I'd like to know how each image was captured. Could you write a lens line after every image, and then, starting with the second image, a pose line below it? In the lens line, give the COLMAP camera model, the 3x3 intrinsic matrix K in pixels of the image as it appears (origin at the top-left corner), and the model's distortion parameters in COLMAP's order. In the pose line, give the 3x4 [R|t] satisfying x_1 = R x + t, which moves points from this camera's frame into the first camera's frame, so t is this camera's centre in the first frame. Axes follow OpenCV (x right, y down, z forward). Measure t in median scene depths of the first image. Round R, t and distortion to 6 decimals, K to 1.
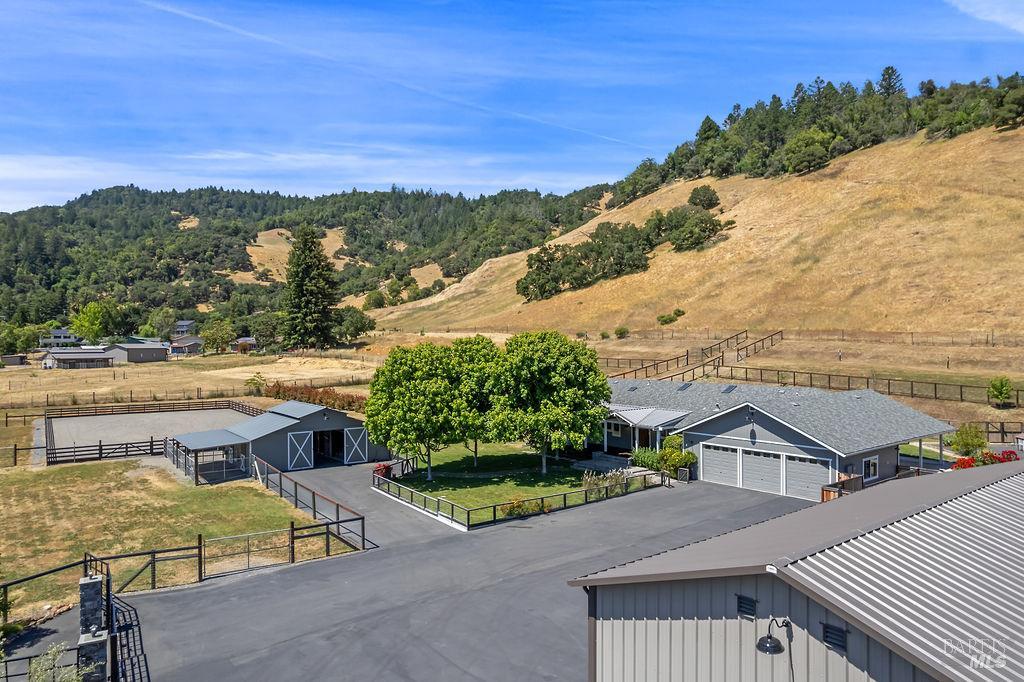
lens RADIAL K [[656.8, 0, 515.1], [0, 656.8, 343.7], [0, 0, 1]] dist [-0.086785, 0.074386]
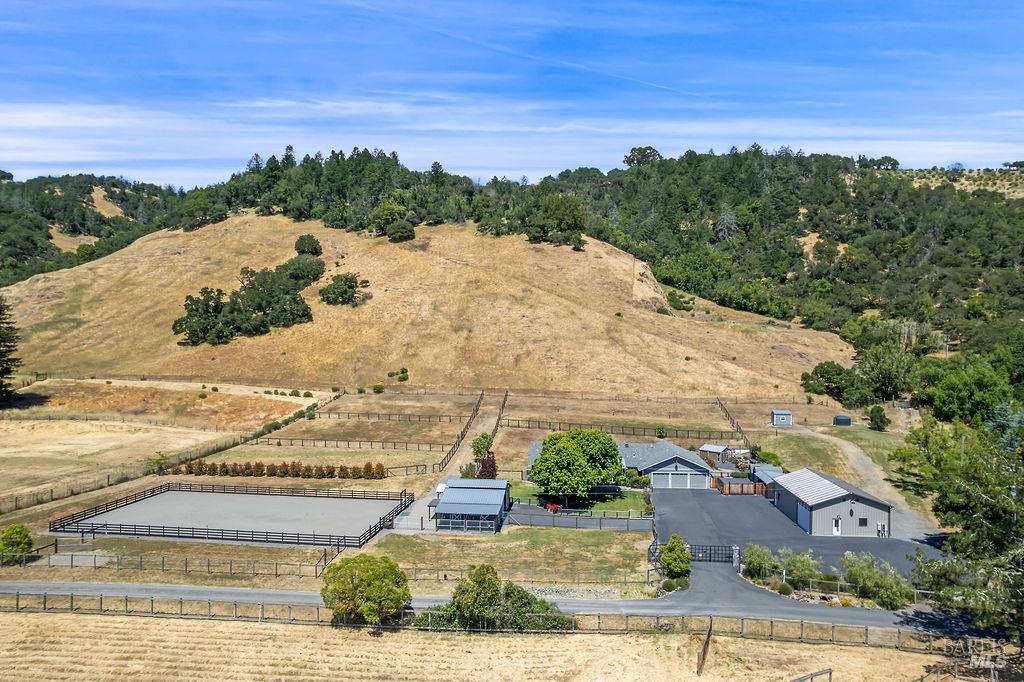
lens RADIAL K [[656.8, 0, 515.1], [0, 656.8, 343.7], [0, 0, 1]] dist [-0.086785, 0.074386]
pose [[0.682284, 0.008275, 0.731041, -0.450439], [-0.008057, 0.999960, -0.003799, -0.077080], [-0.731043, -0.003298, 0.682323, -0.071951]]
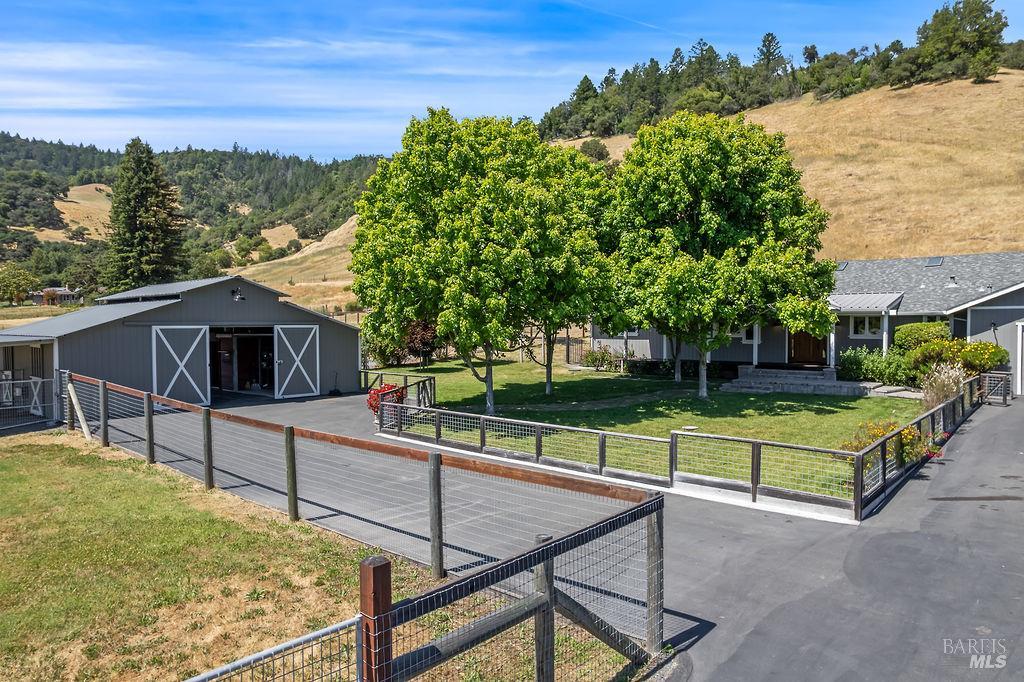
lens RADIAL K [[656.8, 0, 515.1], [0, 656.8, 343.7], [0, 0, 1]] dist [-0.086785, 0.074386]
pose [[0.974320, -0.005697, 0.225096, -0.056180], [-0.001816, 0.999449, 0.033156, 0.036356], [-0.225161, -0.032714, 0.973772, 0.140011]]
